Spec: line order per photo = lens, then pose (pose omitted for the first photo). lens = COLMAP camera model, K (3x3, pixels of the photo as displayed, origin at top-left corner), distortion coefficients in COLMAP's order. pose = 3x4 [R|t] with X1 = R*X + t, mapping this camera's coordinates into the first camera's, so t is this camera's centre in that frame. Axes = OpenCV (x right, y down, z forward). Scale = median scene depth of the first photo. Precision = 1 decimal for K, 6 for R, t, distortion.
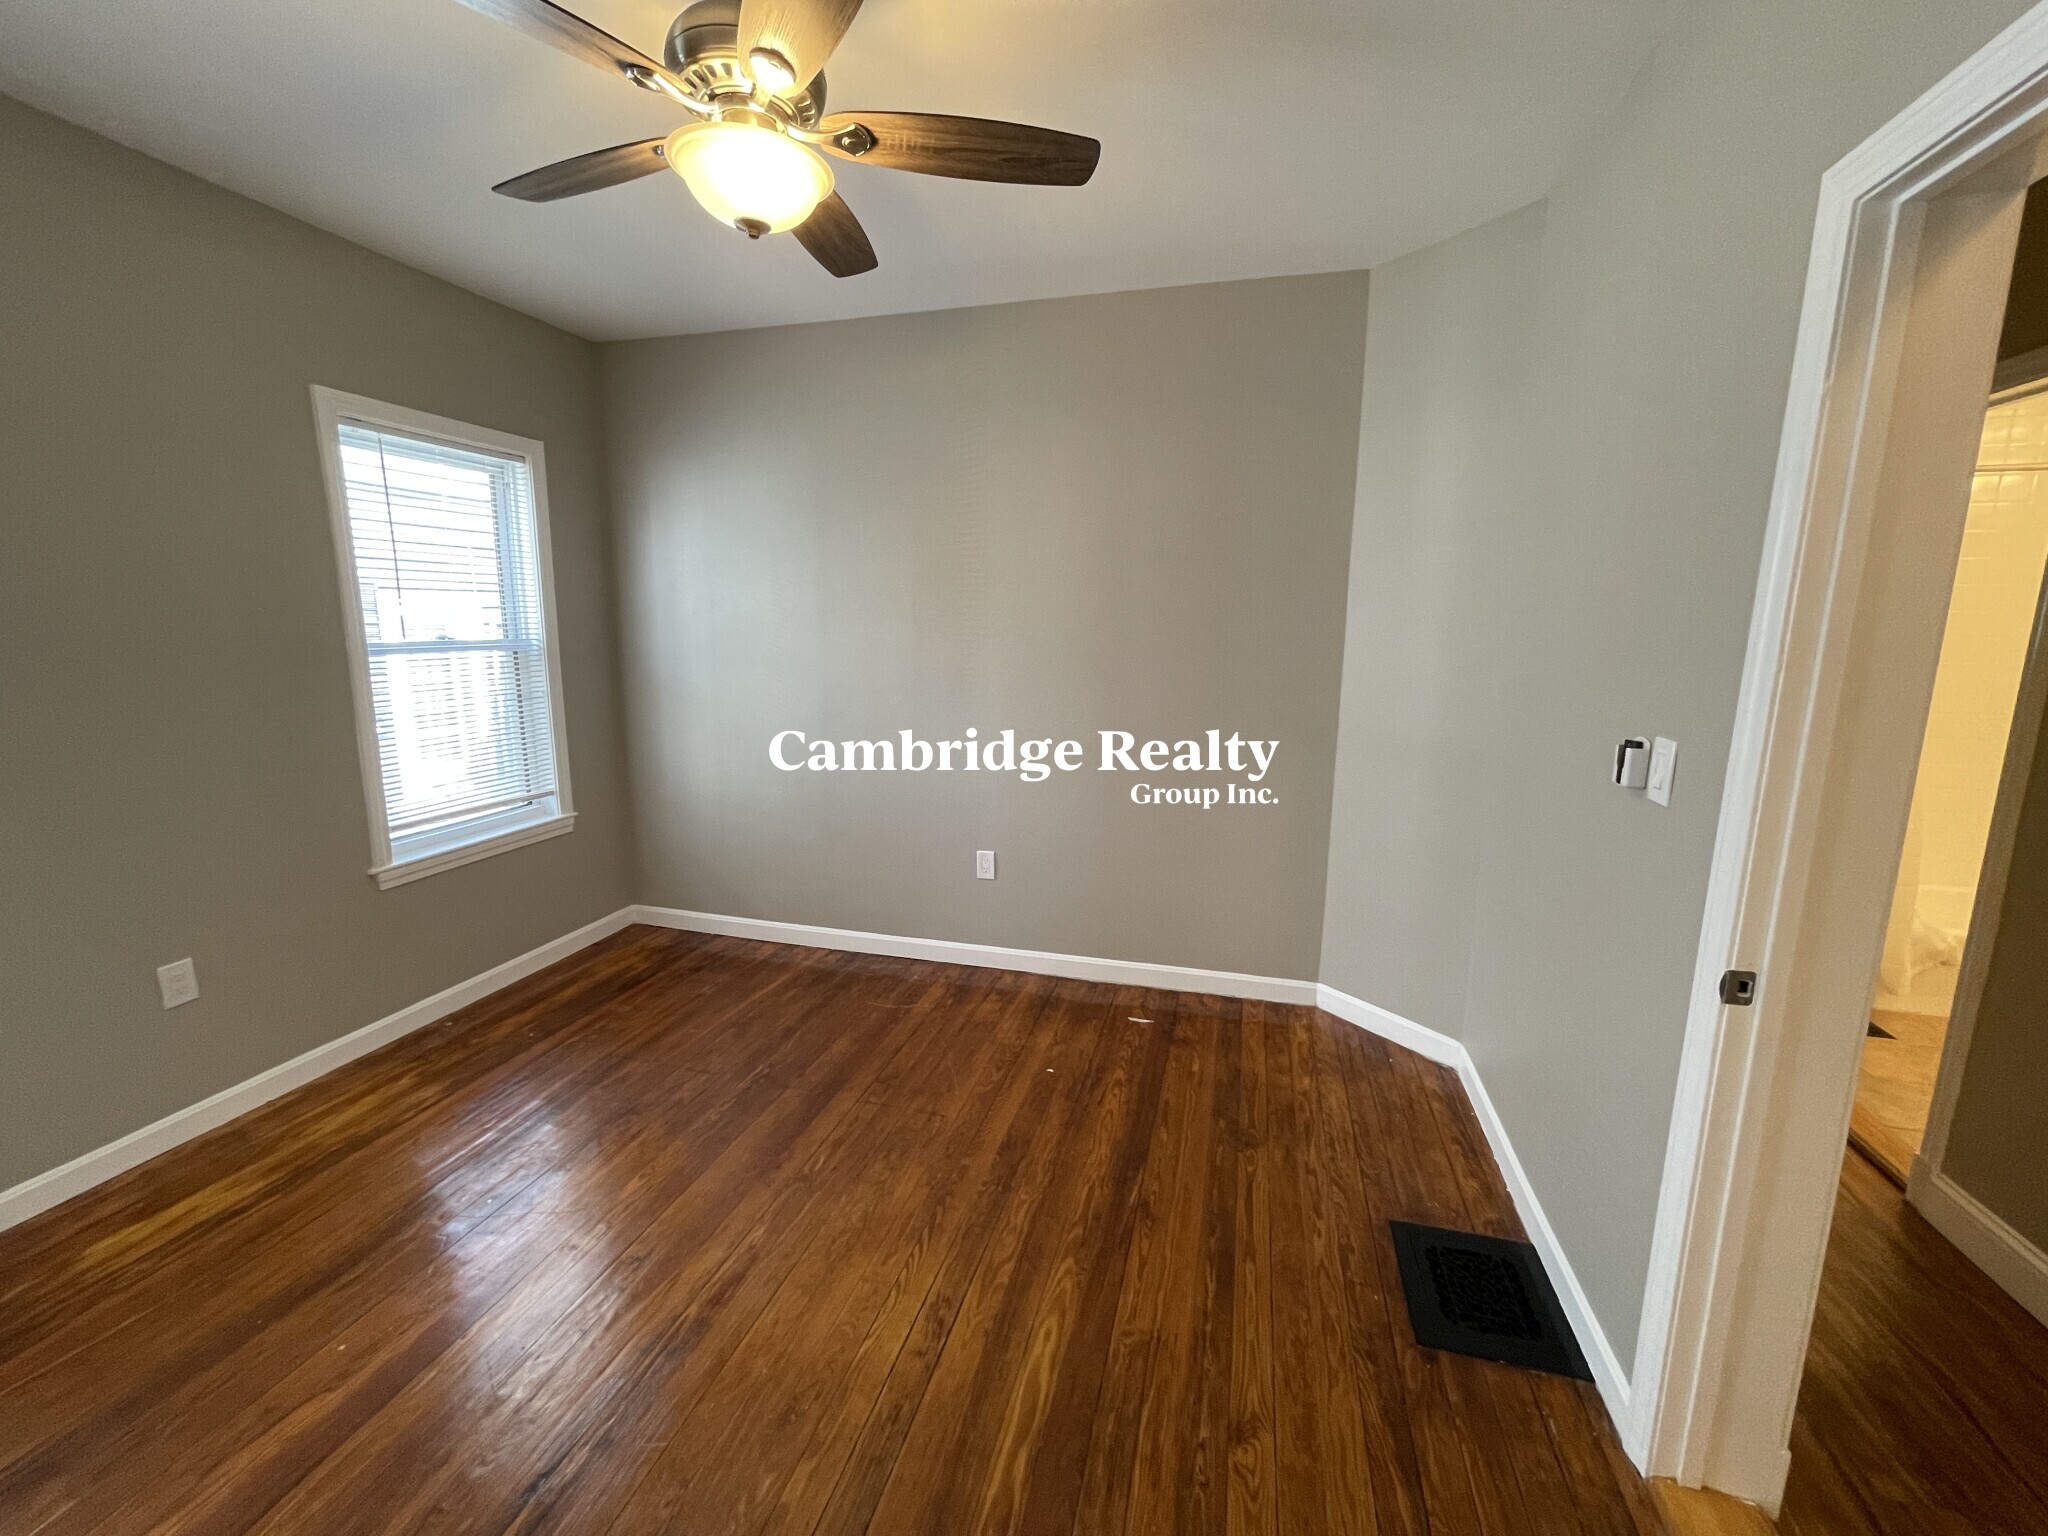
lens RADIAL K [[831.9, 0, 1021.4], [0, 831.9, 763.9], [0, 0, 1]] dist [-0.001517, 0.000304]
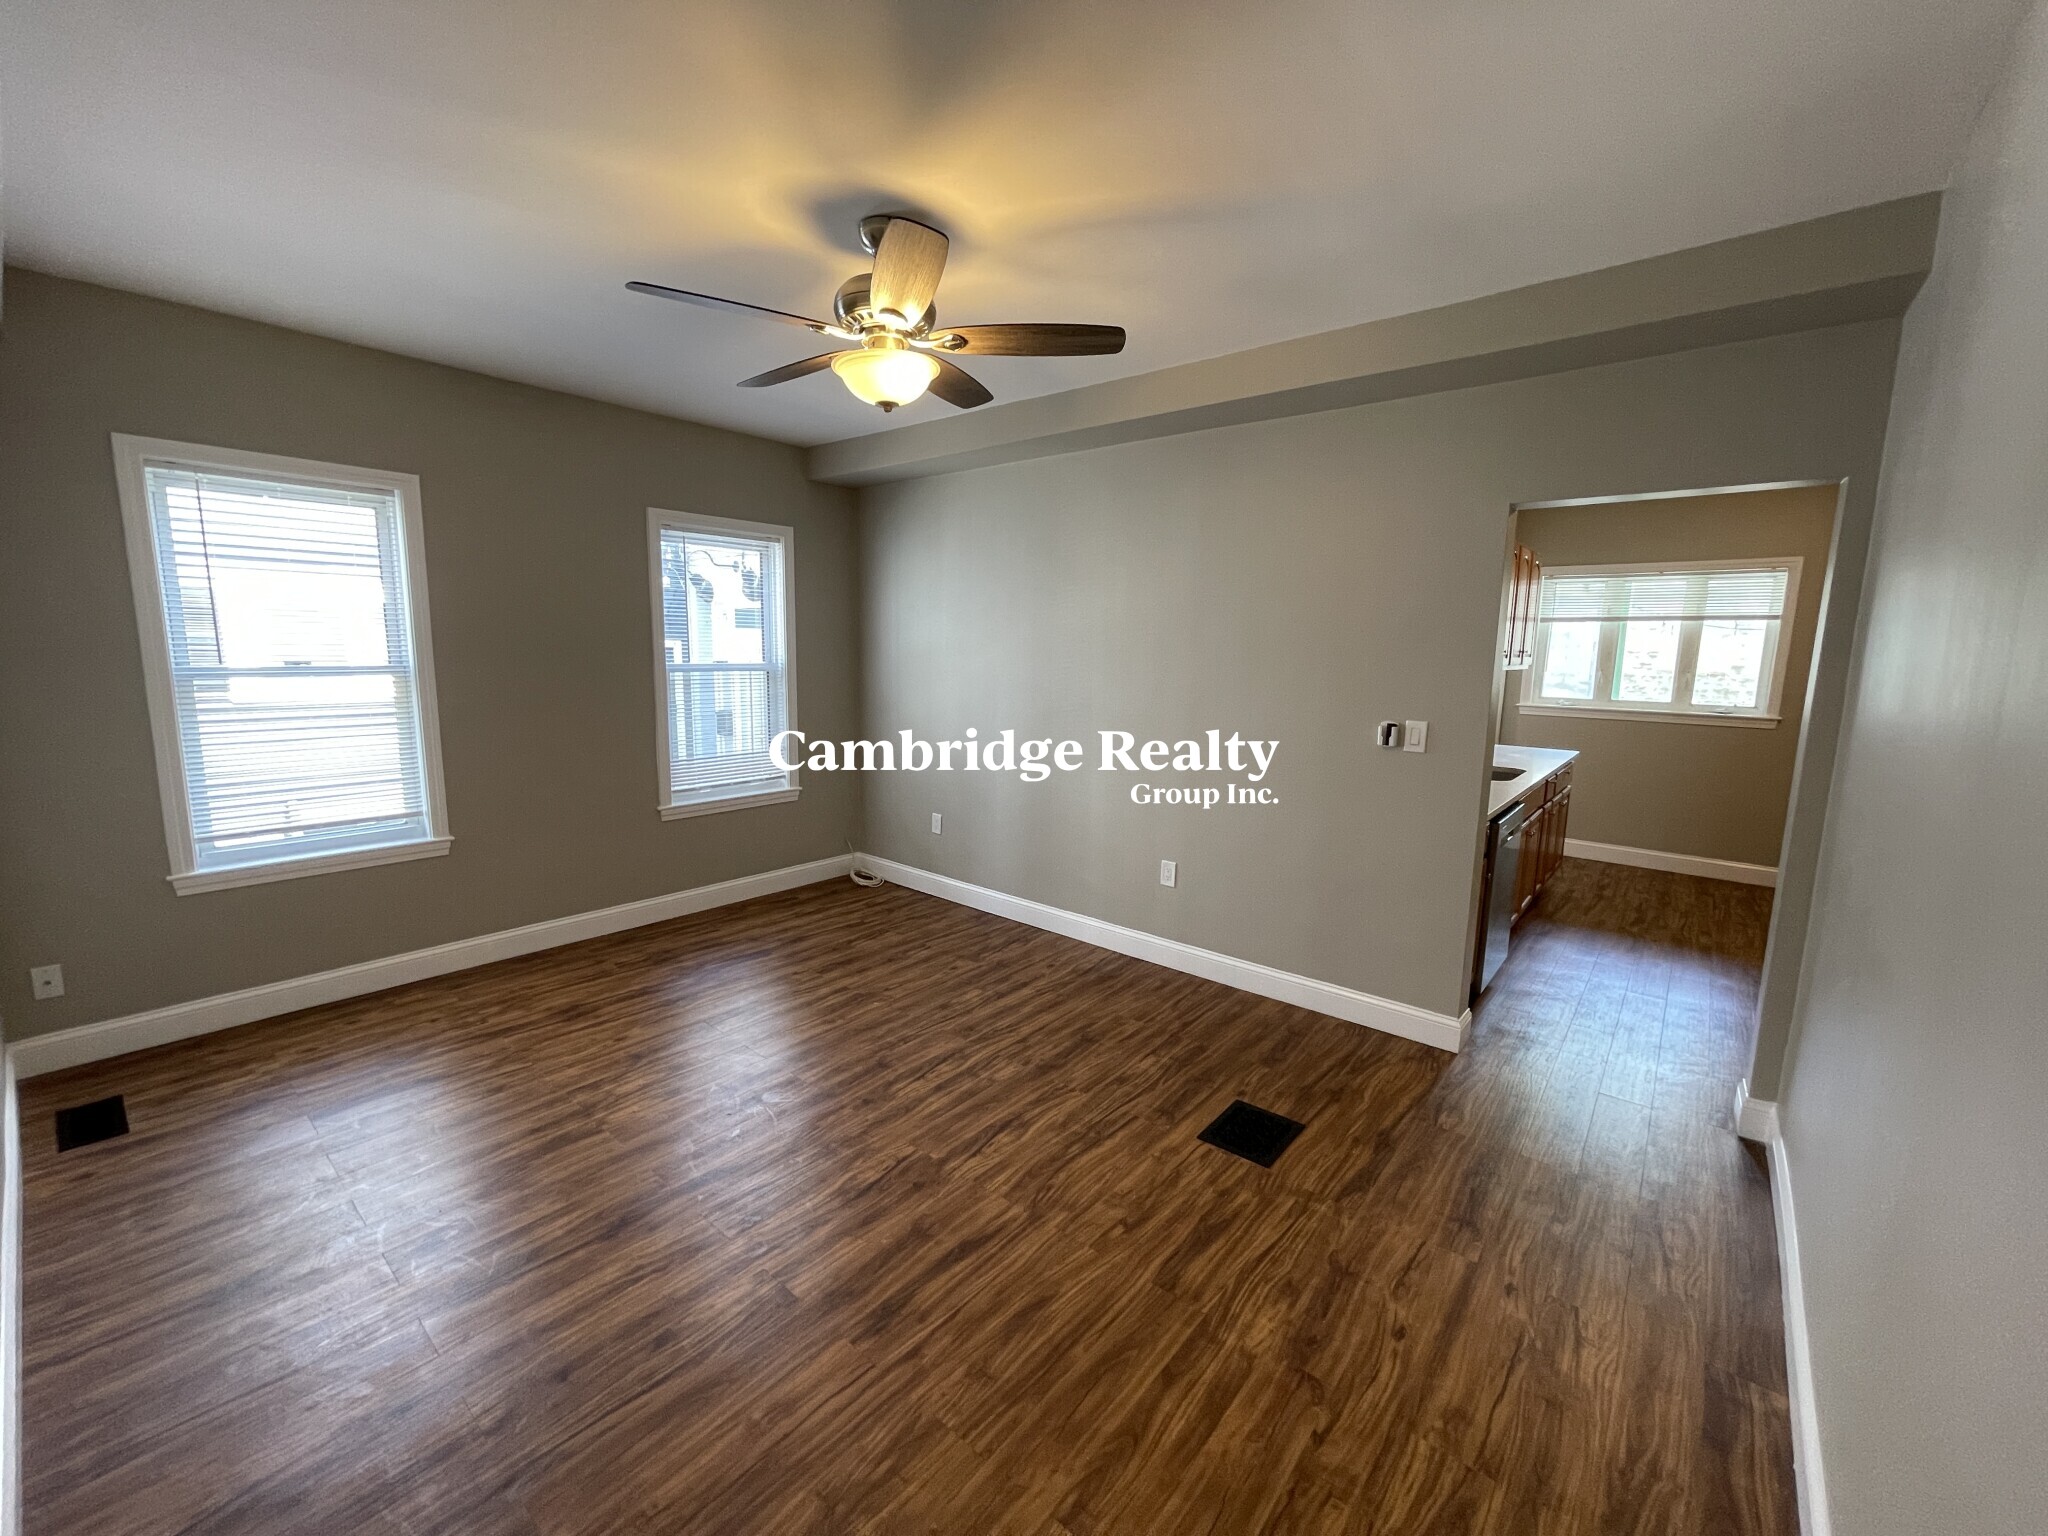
lens RADIAL K [[827.6, 0, 1018.3], [0, 827.6, 765.6], [0, 0, 1]] dist [-0.002002, 0.000578]
pose [[0.905245, 0.067981, -0.419417, 0.604391], [-0.081997, 0.996513, -0.015458, -0.082742], [0.416904, 0.048384, 0.907662, 0.442345]]
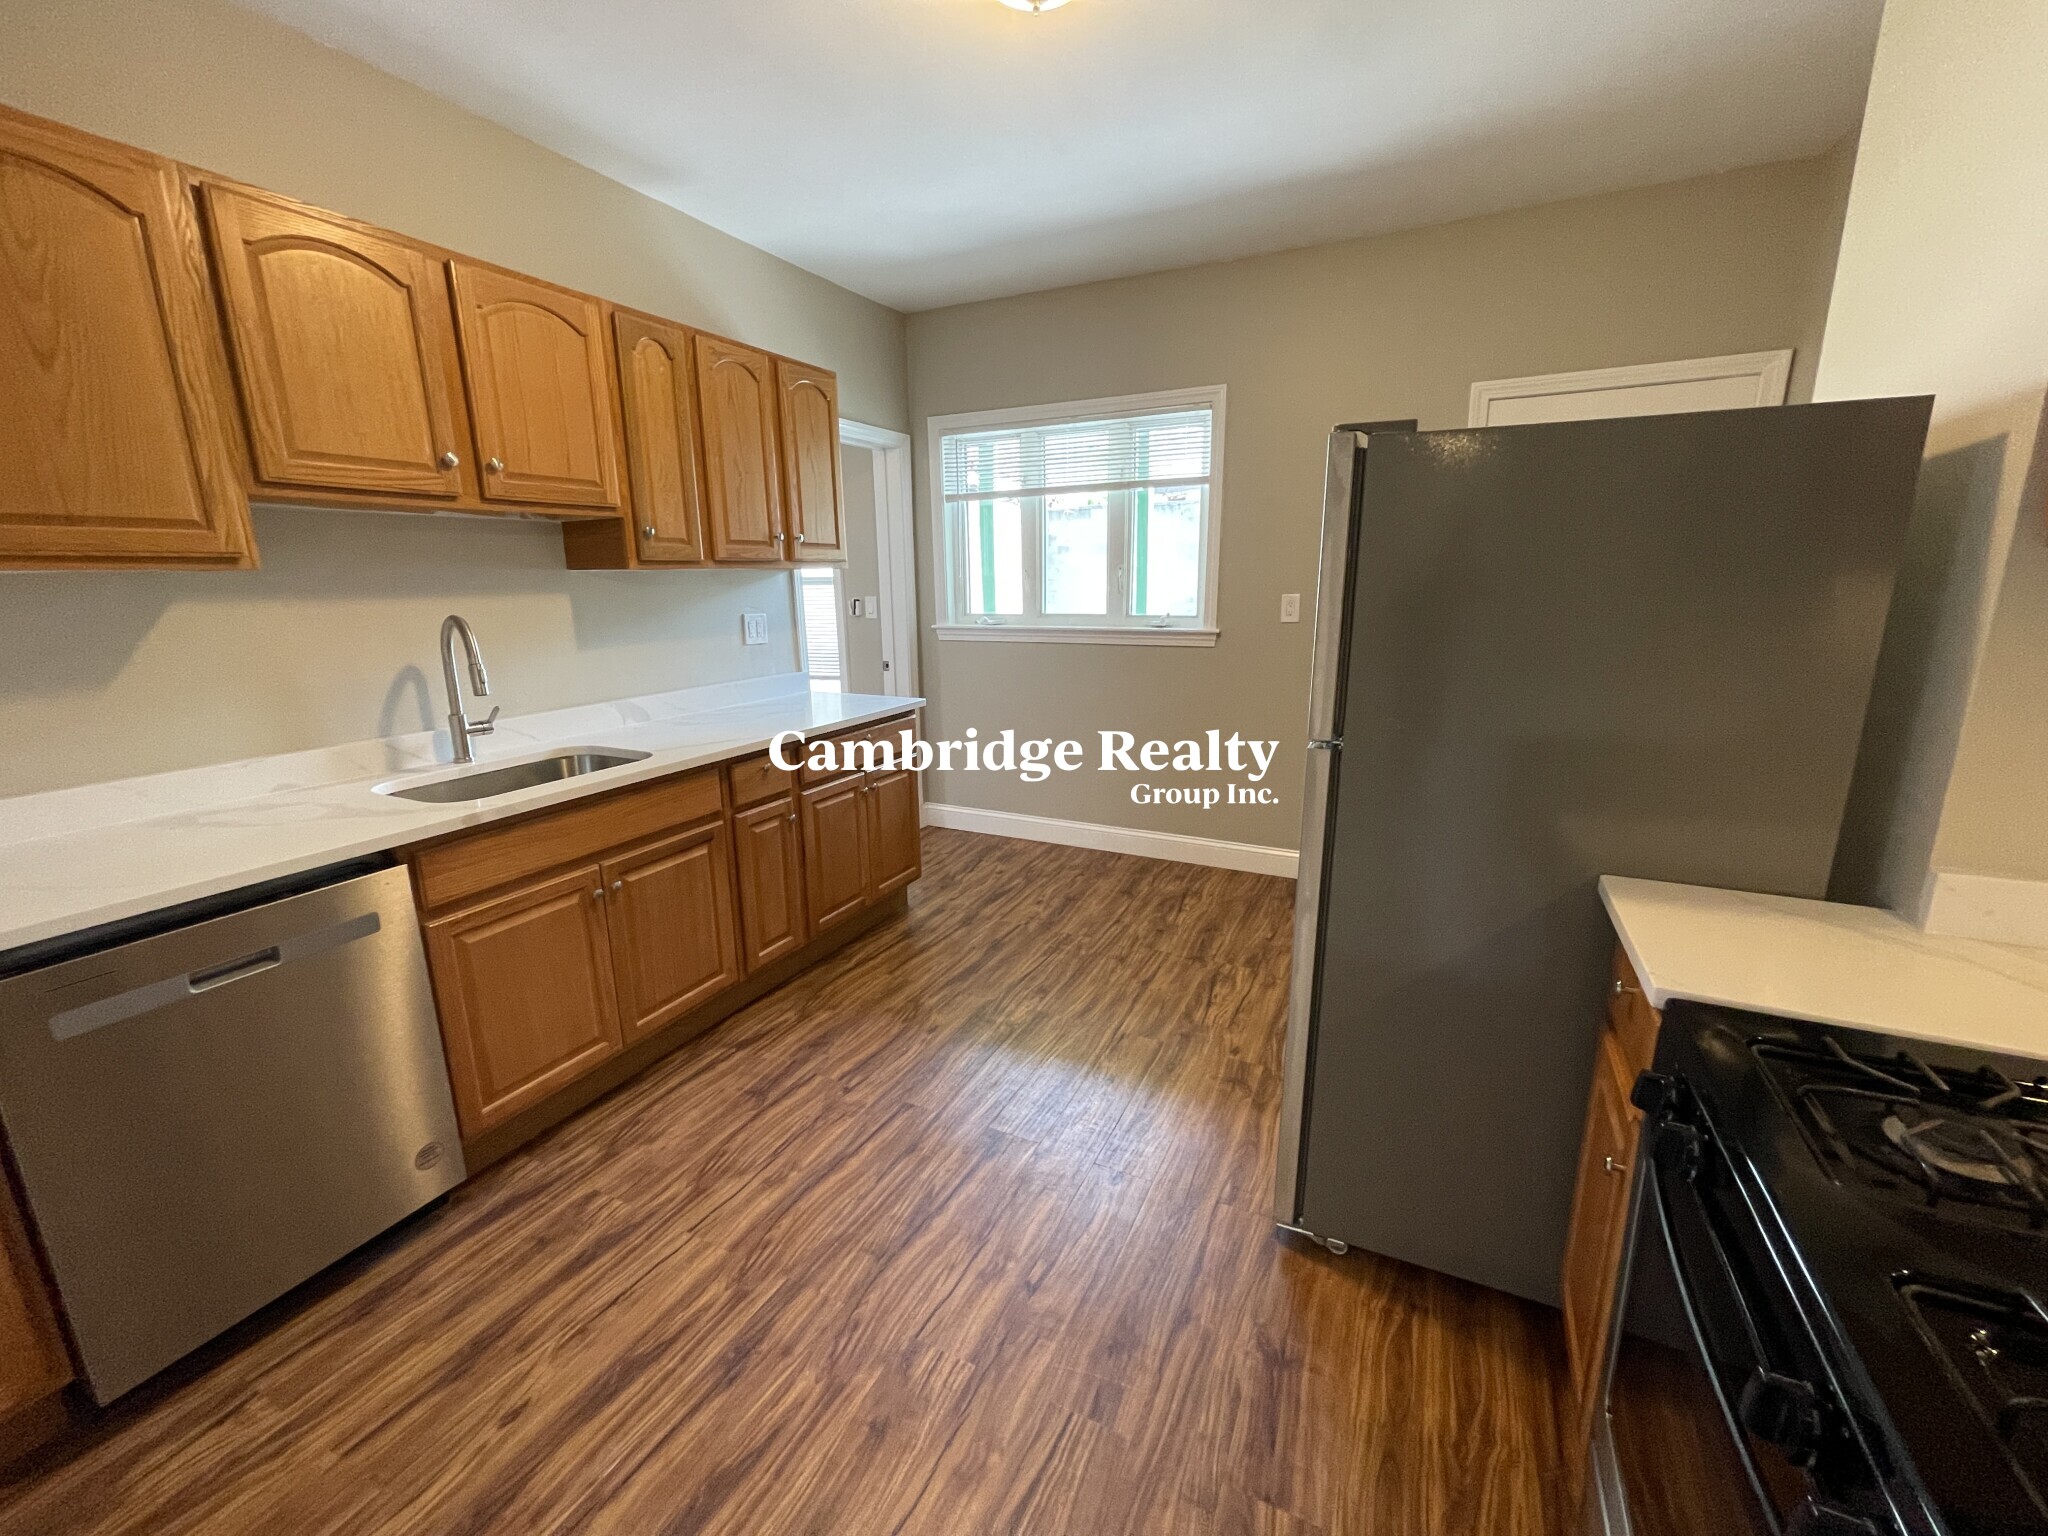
lens RADIAL K [[827.6, 0, 1018.3], [0, 827.6, 765.6], [0, 0, 1]] dist [-0.002002, 0.000578]
pose [[0.980629, 0.022085, -0.194626, 0.845777], [-0.011758, 0.998469, 0.054056, -0.126536], [0.195521, -0.050720, 0.979387, 0.799188]]
